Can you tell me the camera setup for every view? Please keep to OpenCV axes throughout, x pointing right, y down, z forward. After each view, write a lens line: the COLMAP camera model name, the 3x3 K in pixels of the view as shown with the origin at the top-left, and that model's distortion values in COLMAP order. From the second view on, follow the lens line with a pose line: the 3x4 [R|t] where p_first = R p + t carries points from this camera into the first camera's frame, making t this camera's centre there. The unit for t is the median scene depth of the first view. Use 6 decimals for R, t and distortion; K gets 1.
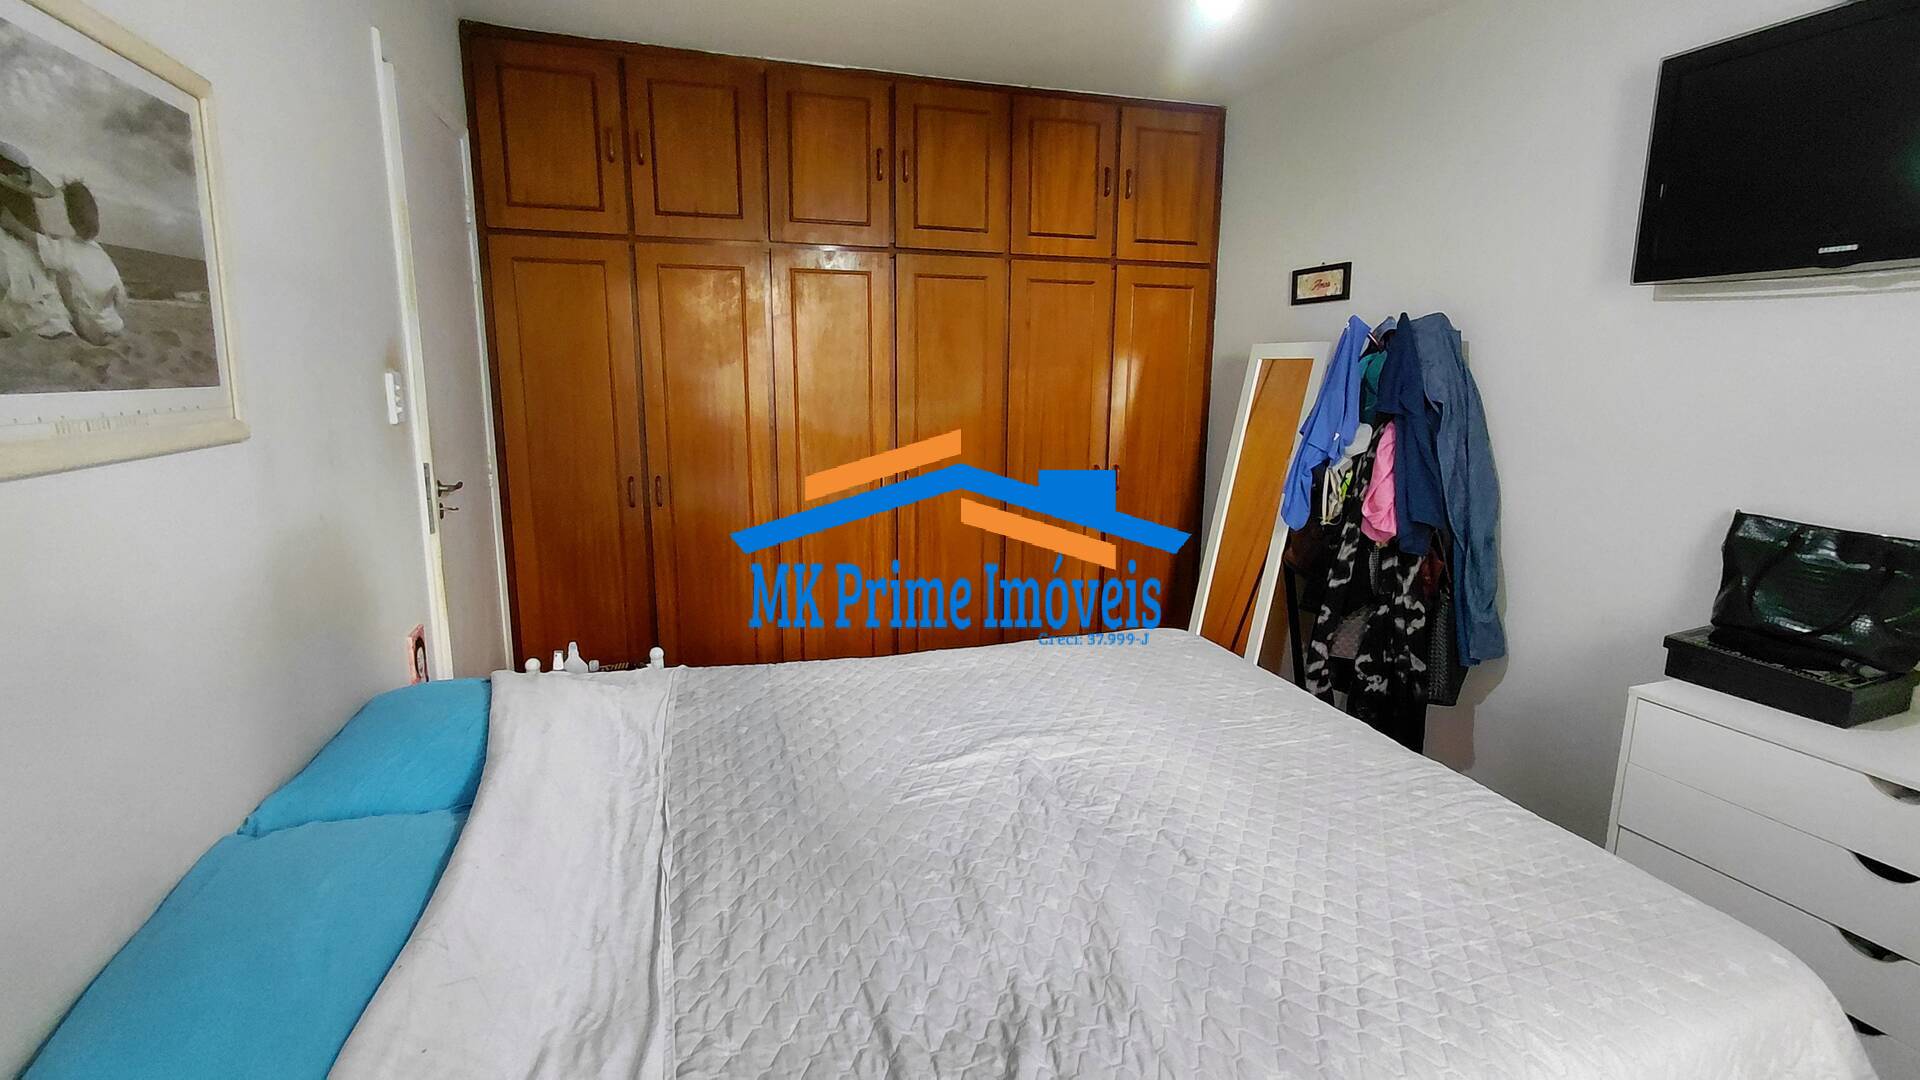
lens RADIAL K [[875.4, 0, 965.3], [0, 875.4, 537.4], [0, 0, 1]] dist [-0.002042, -0.004293]
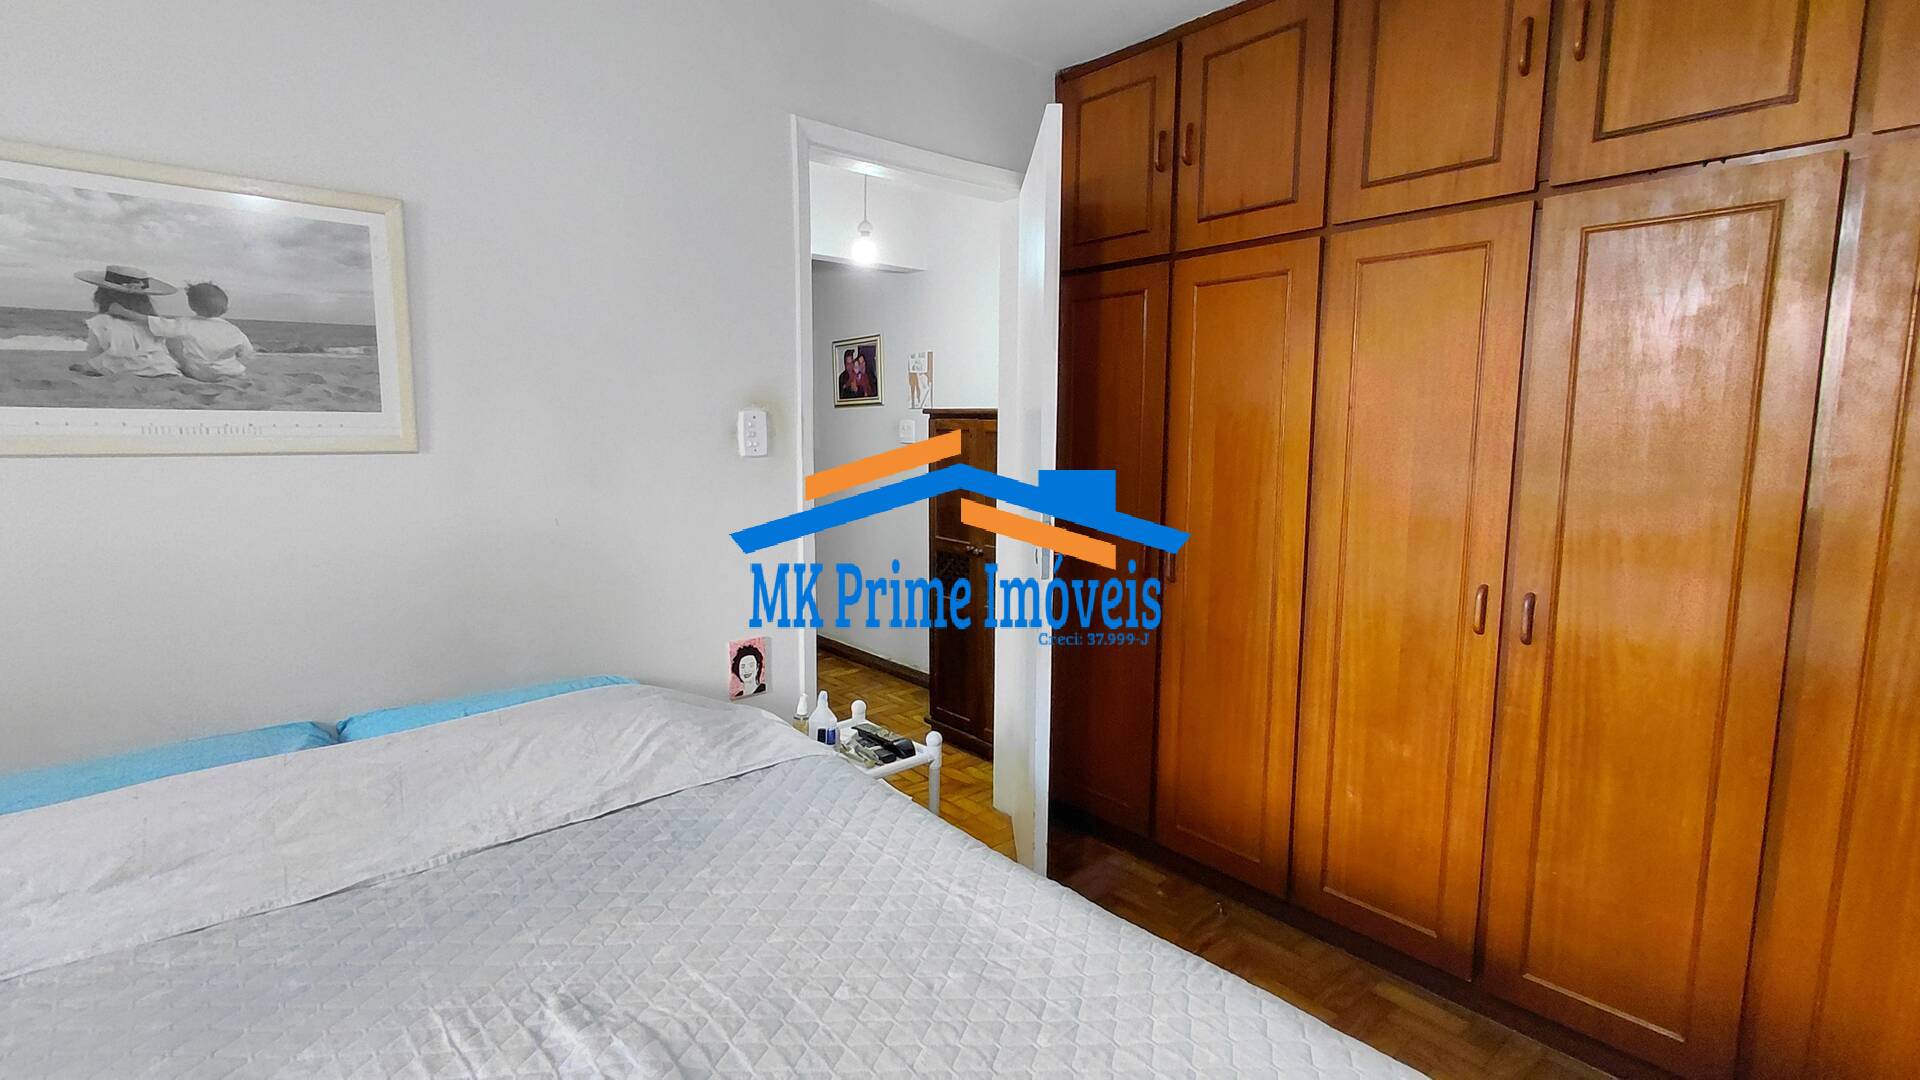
lens RADIAL K [[875.4, 0, 963.1], [0, 875.4, 536.4], [0, 0, 1]] dist [-0.002042, -0.004293]
pose [[0.384415, 0.106349, -0.917014, 1.047916], [-0.177303, 0.983355, 0.039717, -0.250694], [0.905974, 0.147322, 0.396872, 1.660722]]
